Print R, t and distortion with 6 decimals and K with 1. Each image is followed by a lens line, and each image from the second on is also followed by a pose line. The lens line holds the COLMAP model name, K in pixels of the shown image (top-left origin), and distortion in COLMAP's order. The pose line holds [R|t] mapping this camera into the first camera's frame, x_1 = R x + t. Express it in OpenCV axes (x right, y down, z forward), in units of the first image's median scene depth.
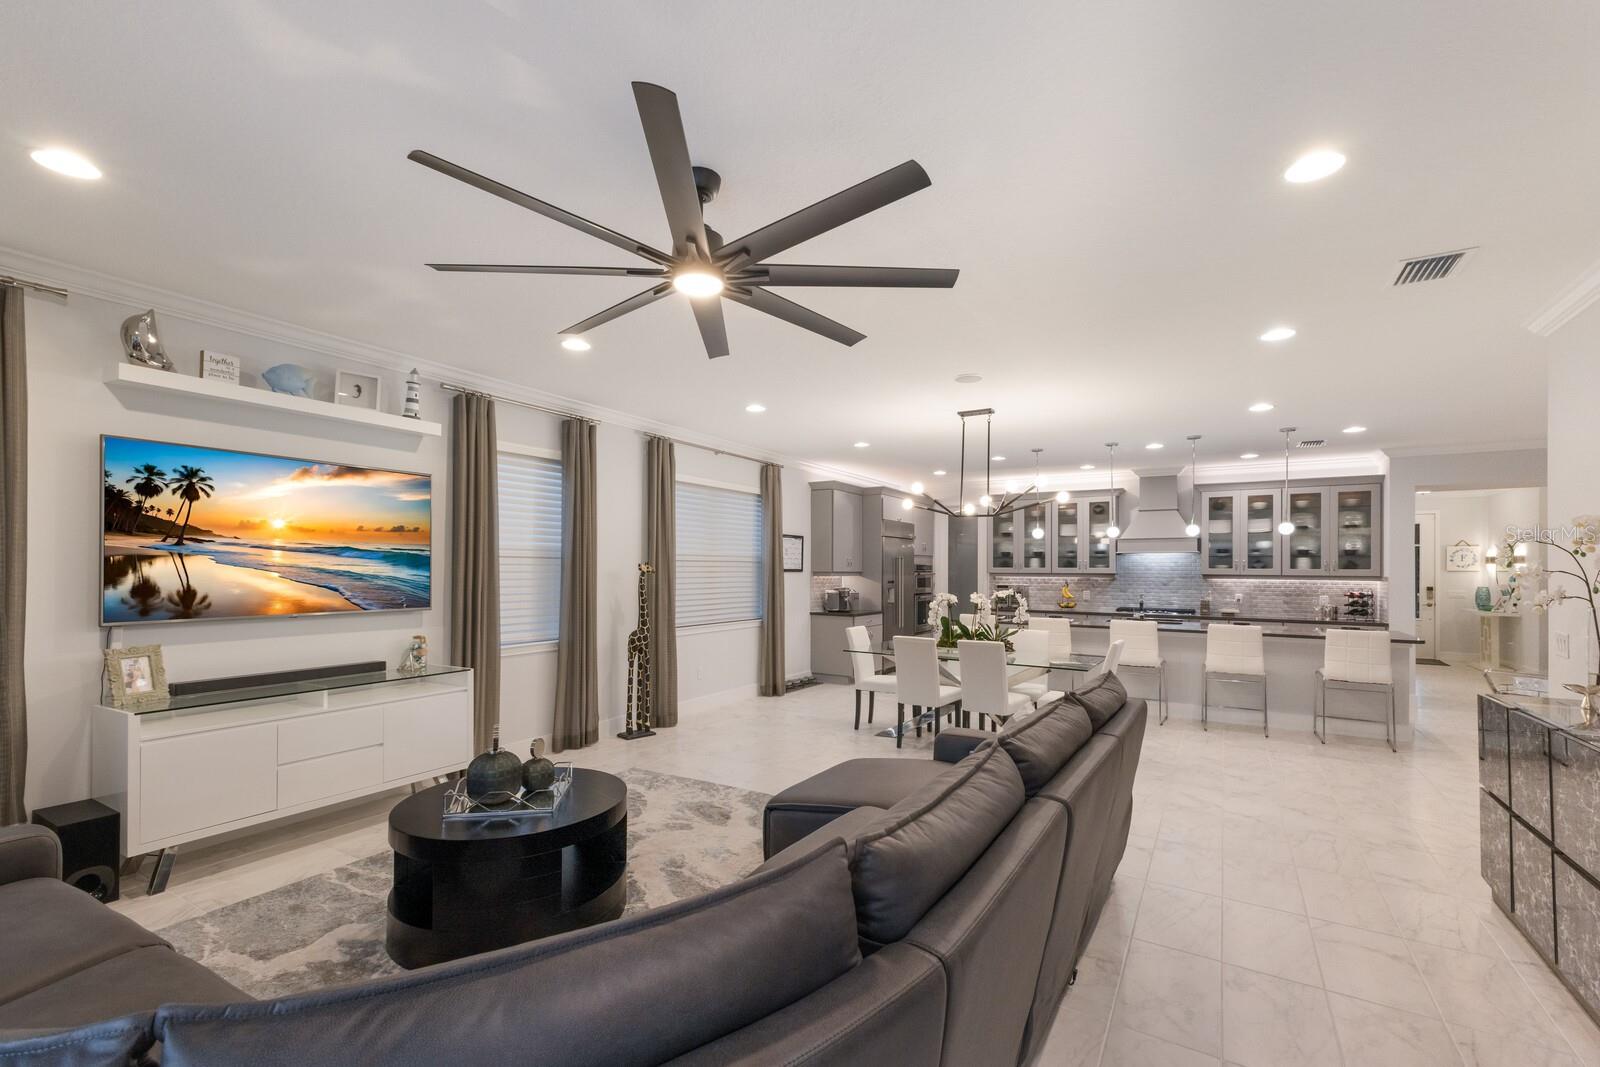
lens RADIAL K [[709.3, 0, 802.8], [0, 709.3, 567.4], [0, 0, 1]] dist [0.018830, -0.001871]
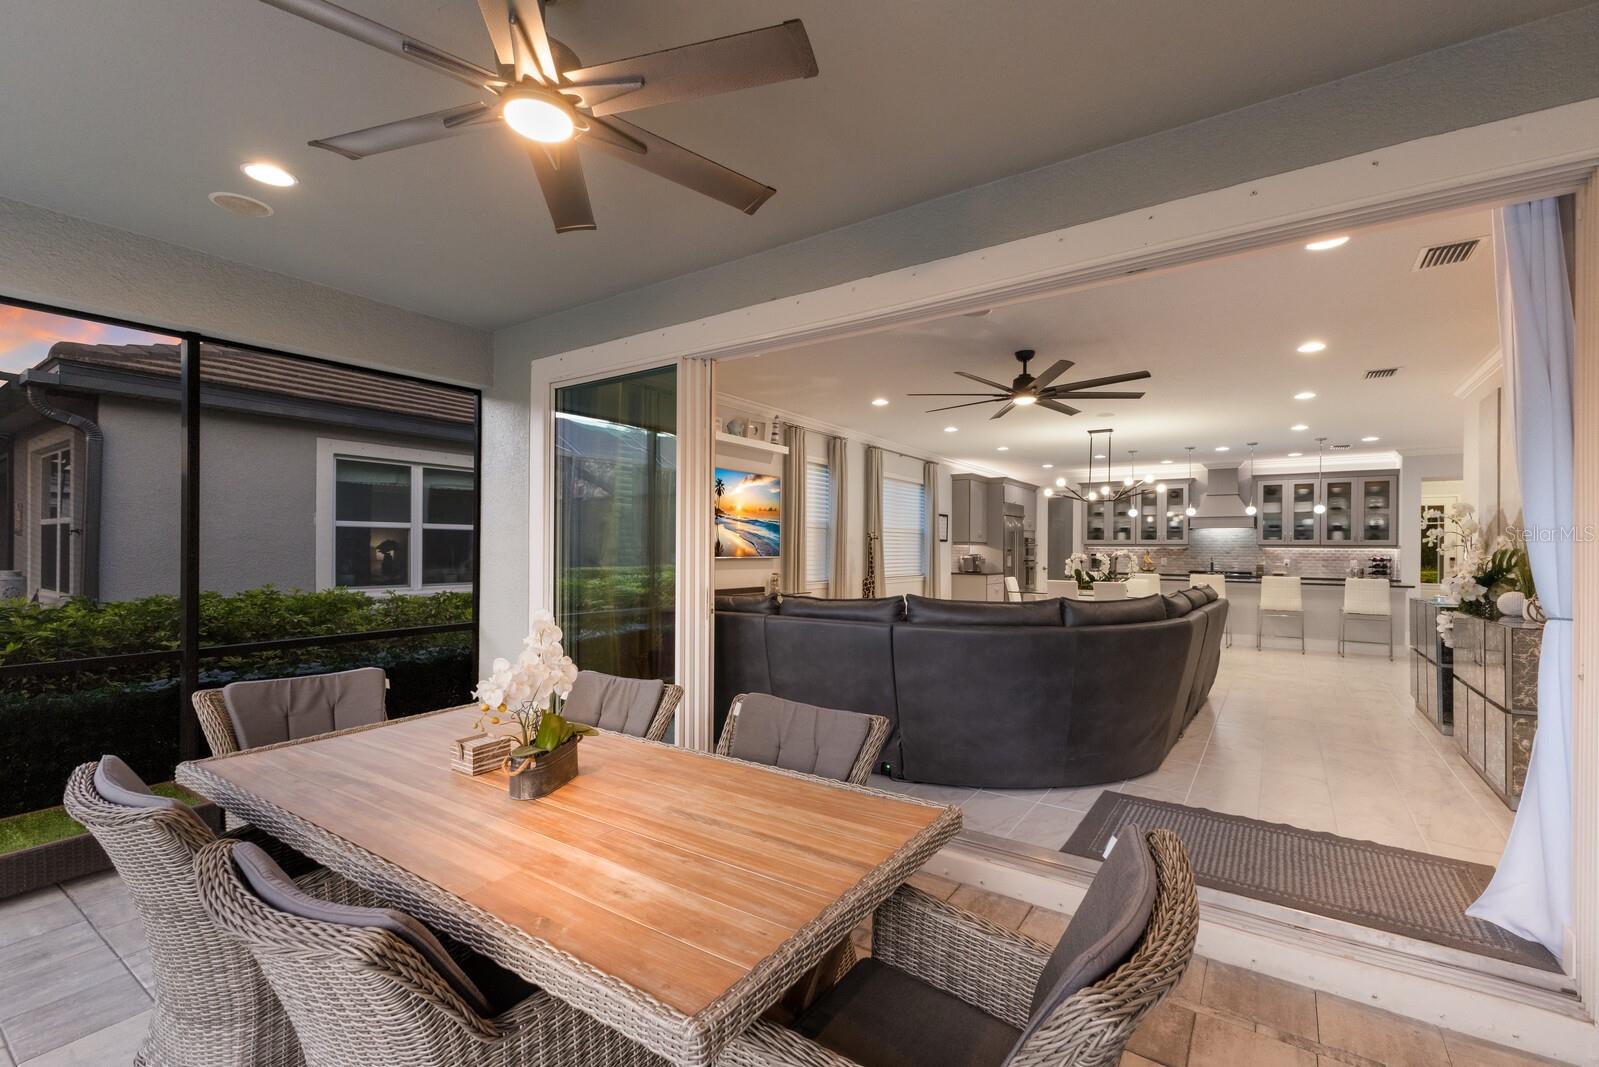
lens RADIAL K [[708.9, 0, 802.6], [0, 708.9, 551.3], [0, 0, 1]] dist [0.018830, -0.001871]
pose [[0.998412, 0.003251, -0.056243, -0.216284], [-0.003016, 0.999986, 0.004262, 0.021168], [0.056256, -0.004085, 0.998408, -0.383781]]
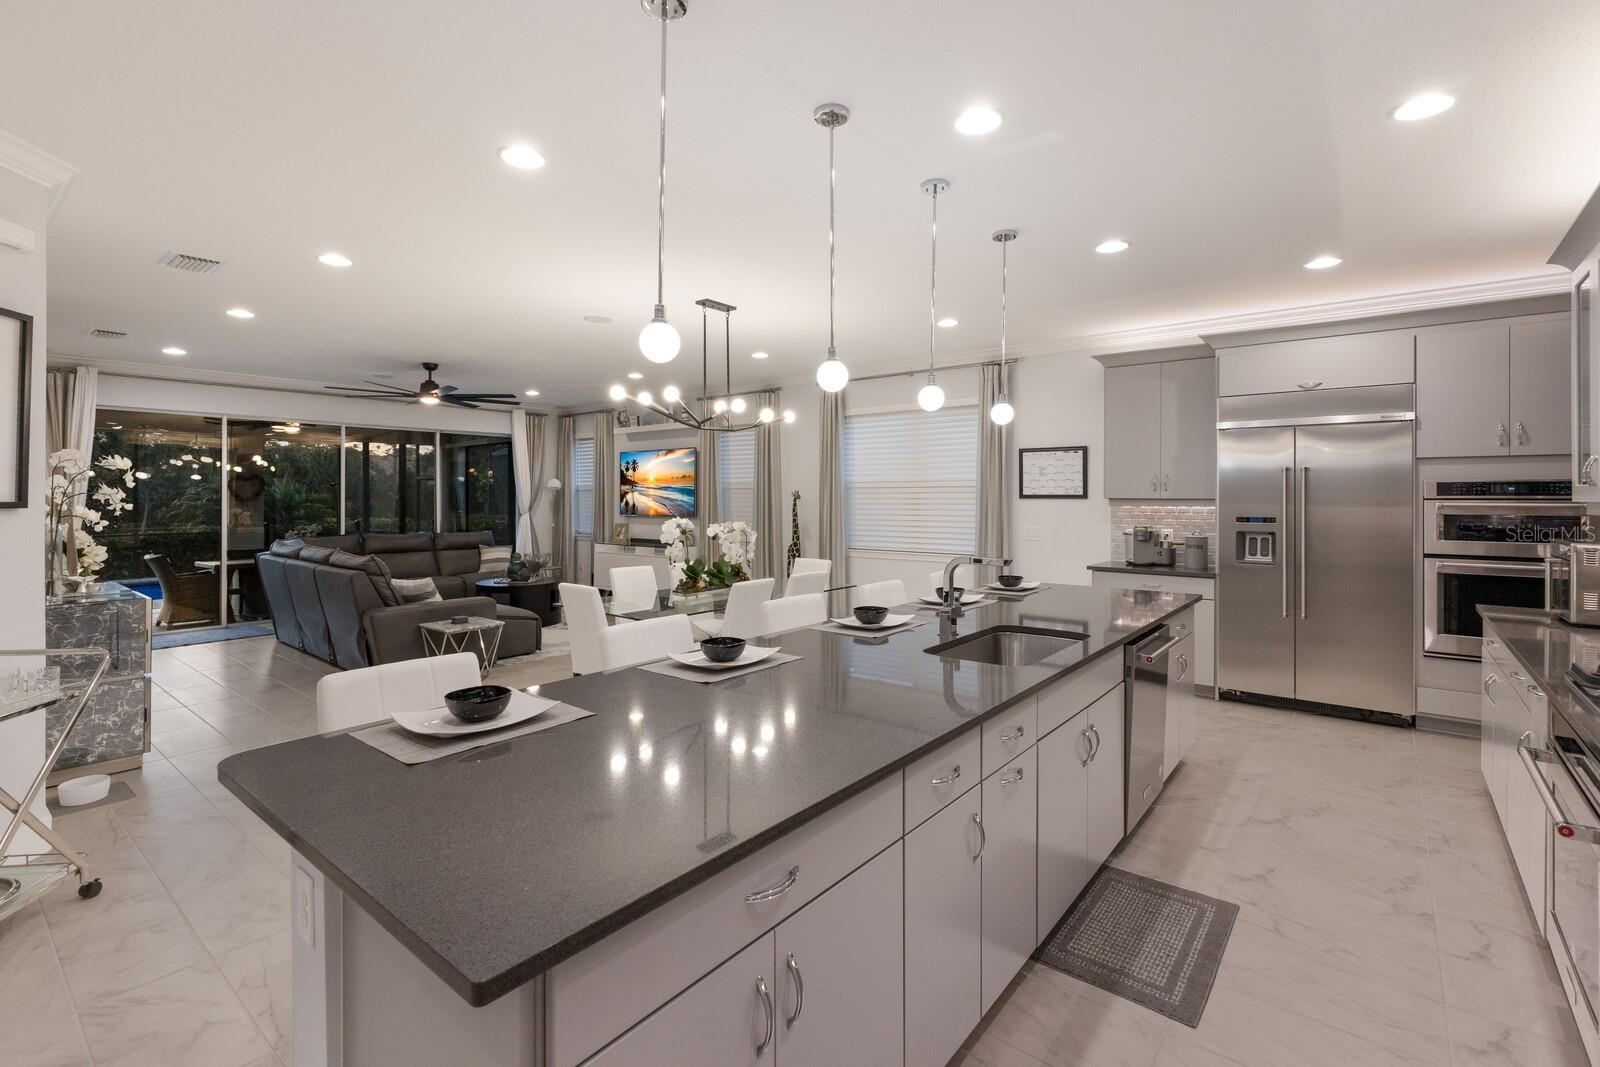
lens RADIAL K [[718.5, 0, 806.2], [0, 718.5, 494.0], [0, 0, 1]] dist [-0.003890, -0.000680]
pose [[-0.136973, -0.009048, -0.990533, 0.769295], [0.001152, 0.999956, -0.009293, 0.008120], [0.990574, -0.002414, -0.136956, 0.882064]]
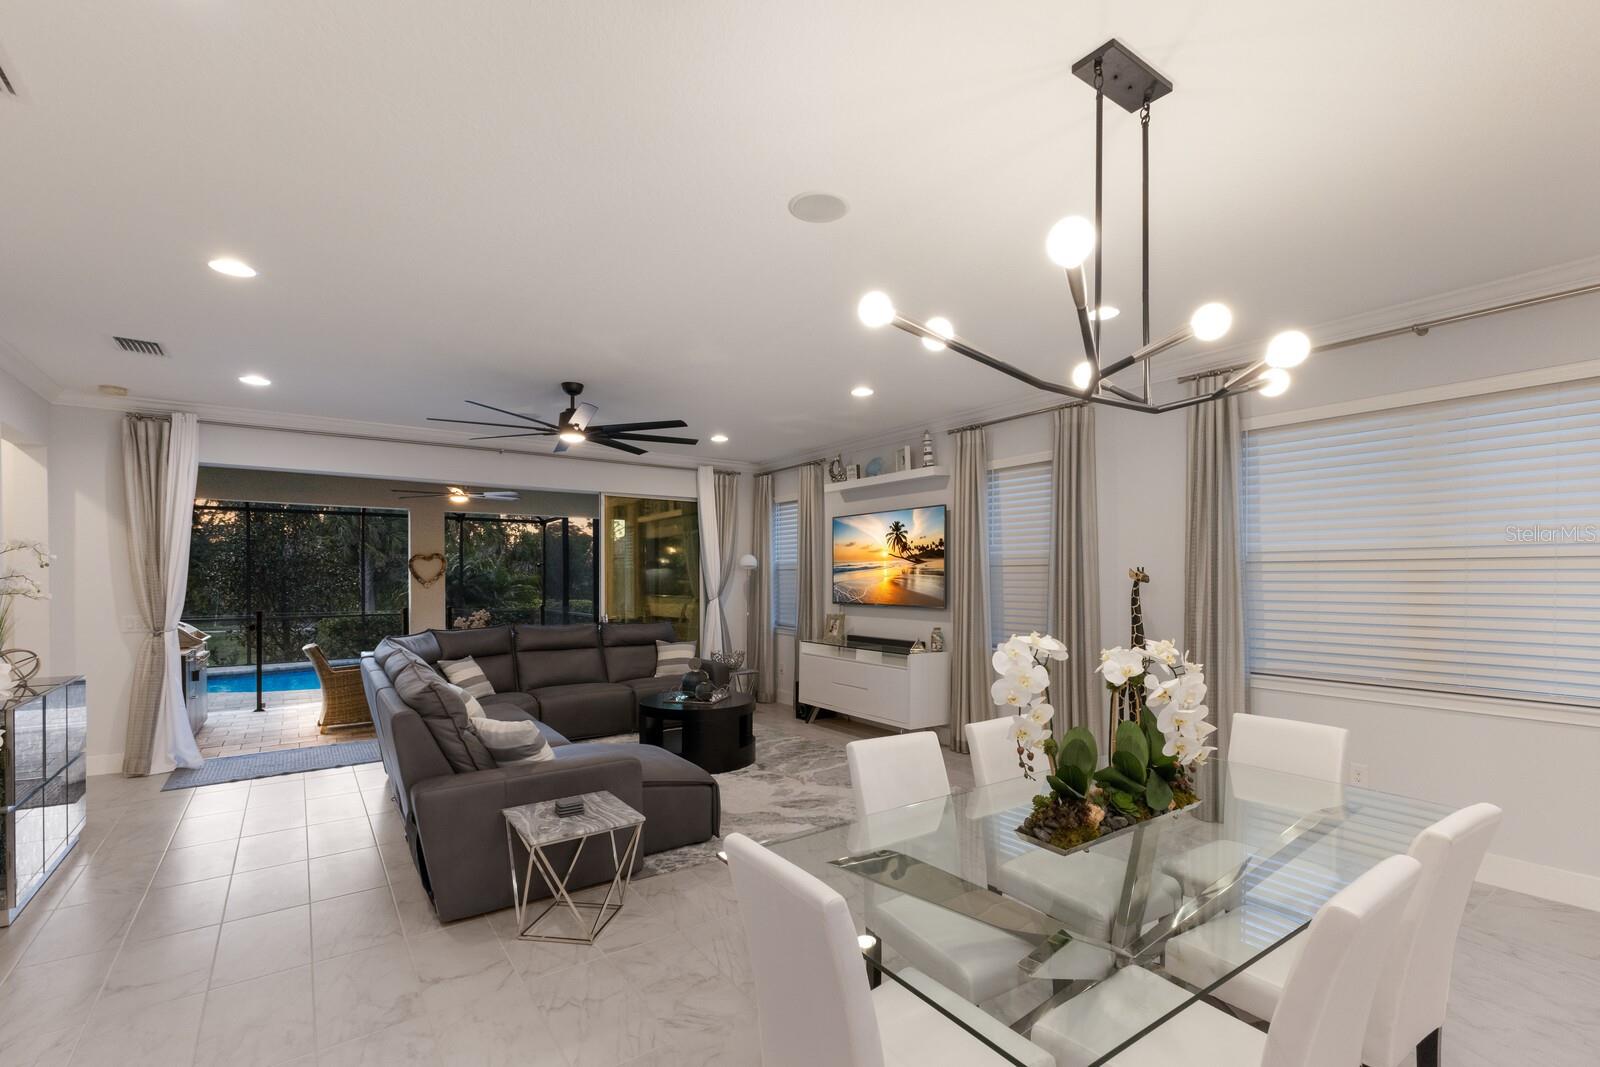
lens RADIAL K [[709.3, 0, 793.5], [0, 709.3, 579.7], [0, 0, 1]] dist [0.018830, -0.001871]
pose [[-0.410165, -0.002446, -0.912008, 0.431771], [-0.000728, 0.999997, -0.002355, 0.005542], [0.912011, -0.000301, -0.410165, 0.720466]]
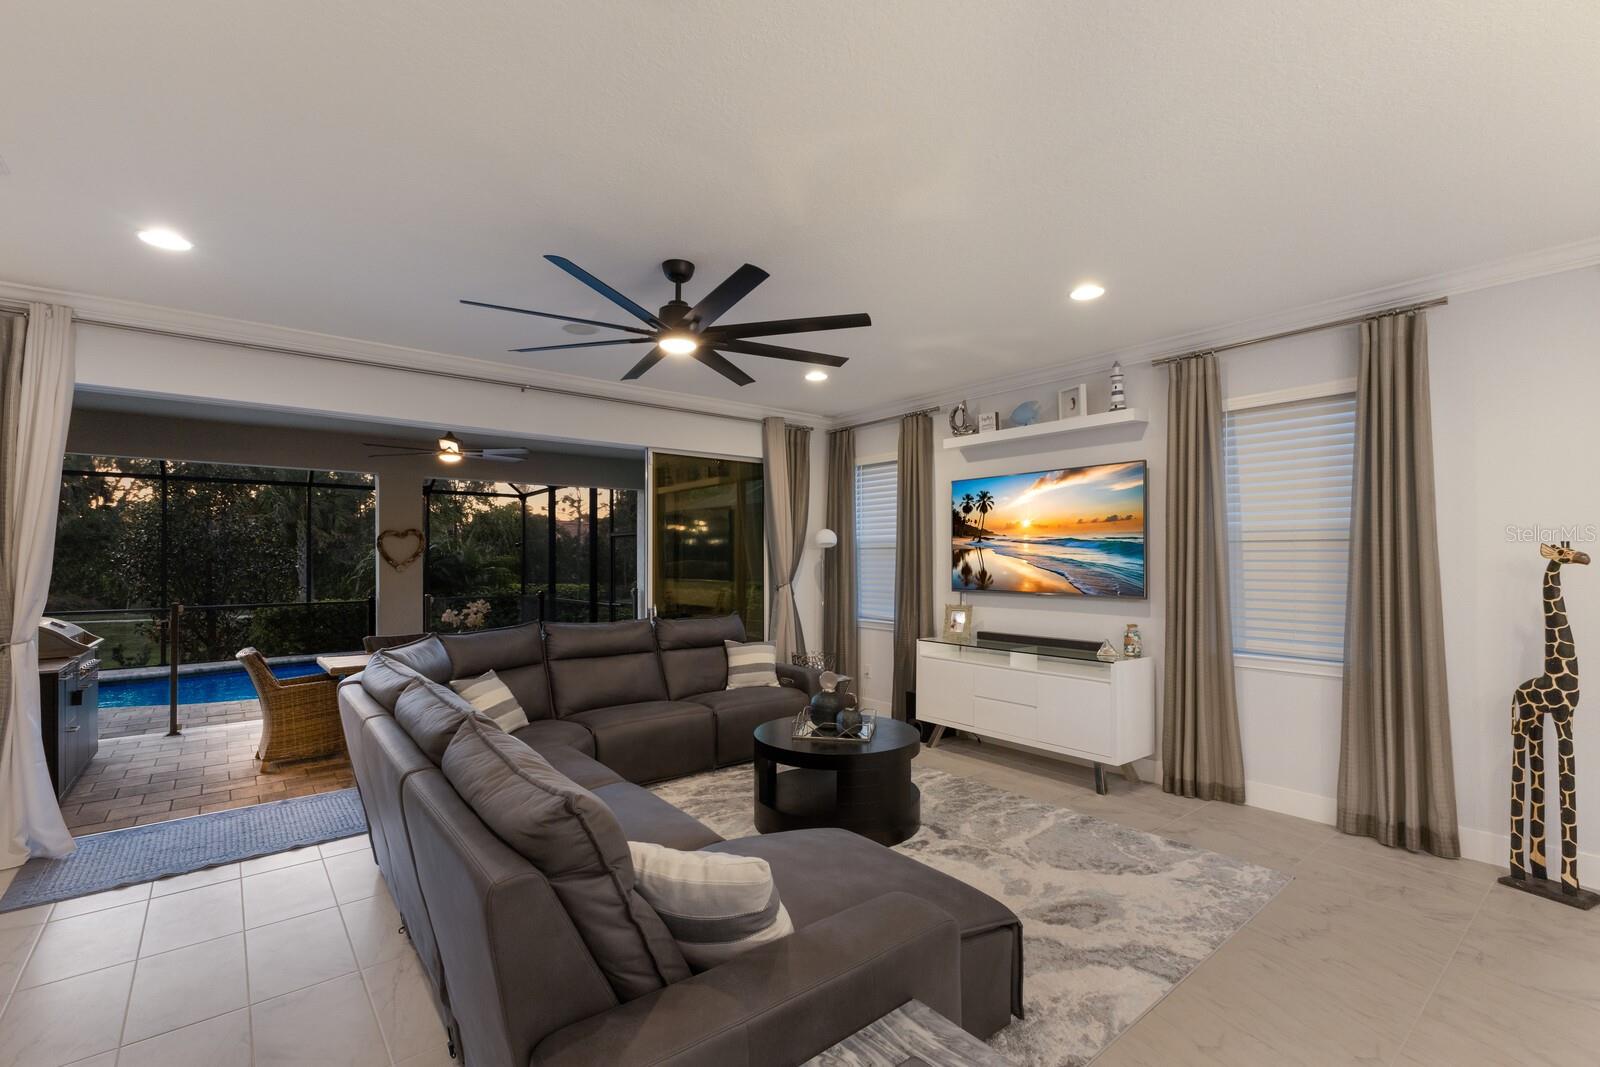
lens RADIAL K [[709.3, 0, 803.8], [0, 709.3, 548.4], [0, 0, 1]] dist [0.018830, -0.001871]
pose [[-0.341725, -0.017235, -0.939642, 0.307325], [0.002007, 0.999816, -0.019069, 0.004691], [0.939798, -0.008402, -0.341627, 0.504522]]
